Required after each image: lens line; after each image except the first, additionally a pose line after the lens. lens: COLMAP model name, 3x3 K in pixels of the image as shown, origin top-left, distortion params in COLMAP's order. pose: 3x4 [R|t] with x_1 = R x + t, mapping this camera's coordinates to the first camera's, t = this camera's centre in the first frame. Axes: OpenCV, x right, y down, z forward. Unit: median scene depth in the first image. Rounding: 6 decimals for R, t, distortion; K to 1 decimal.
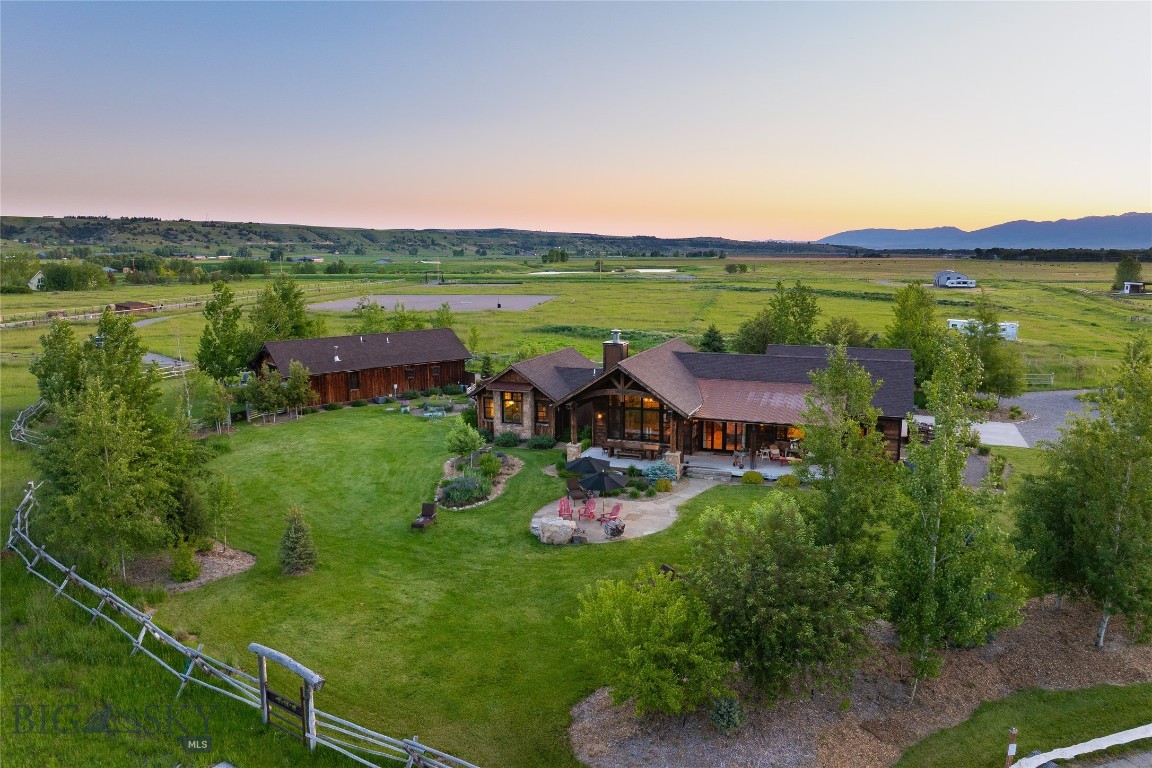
lens RADIAL K [[819.5, 0, 576.2], [0, 819.5, 384.2], [0, 0, 1]] dist [-0.035995, -0.014513]
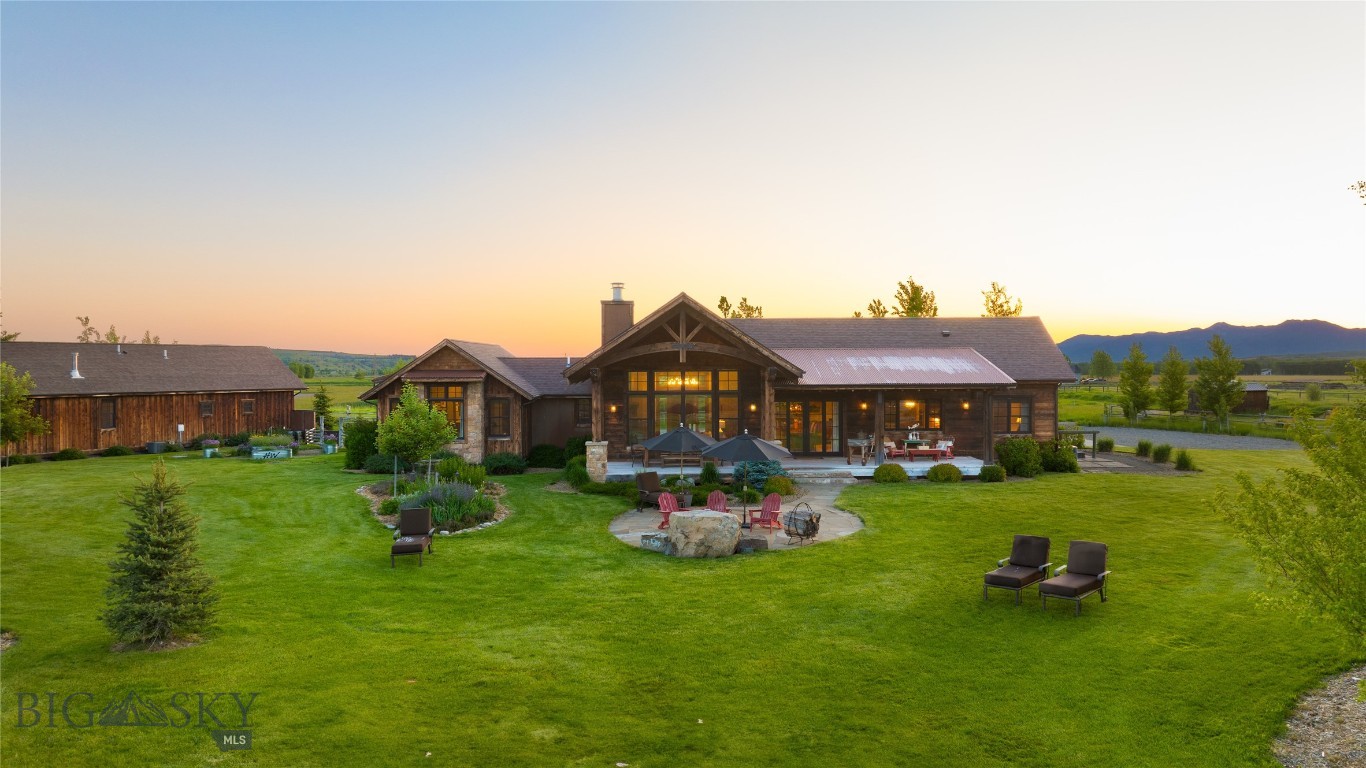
lens RADIAL K [[937.0, 0, 690.2], [0, 937.0, 385.8], [0, 0, 1]] dist [-0.035895, -0.004057]
pose [[0.927729, -0.003881, 0.373234, -0.179482], [0.058754, 0.988998, -0.135757, 0.120999], [-0.368601, 0.147875, 0.917751, 0.332365]]
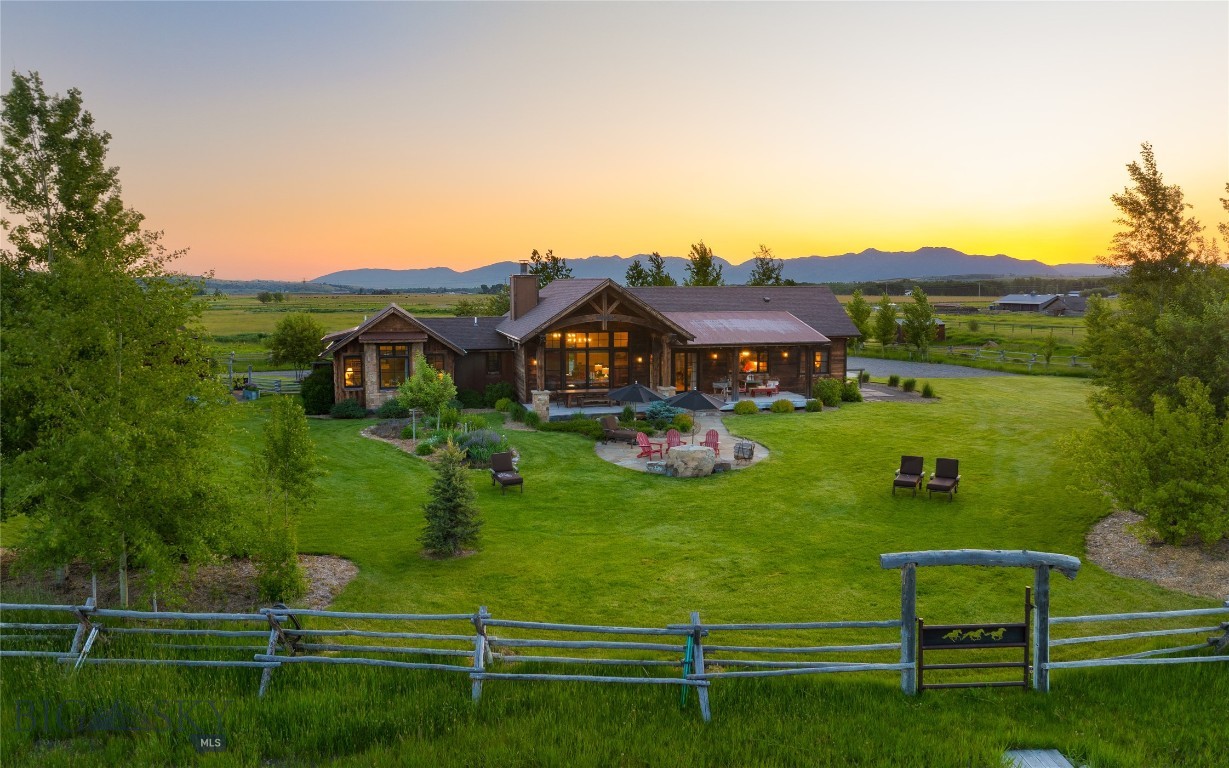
lens RADIAL K [[868.7, 0, 608.9], [0, 868.7, 391.2], [0, 0, 1]] dist [-0.040724, -0.005055]
pose [[0.818553, -0.064452, 0.570804, -0.394742], [0.091099, 0.995675, -0.018214, 0.088662], [-0.567162, 0.066909, 0.820884, 0.272296]]
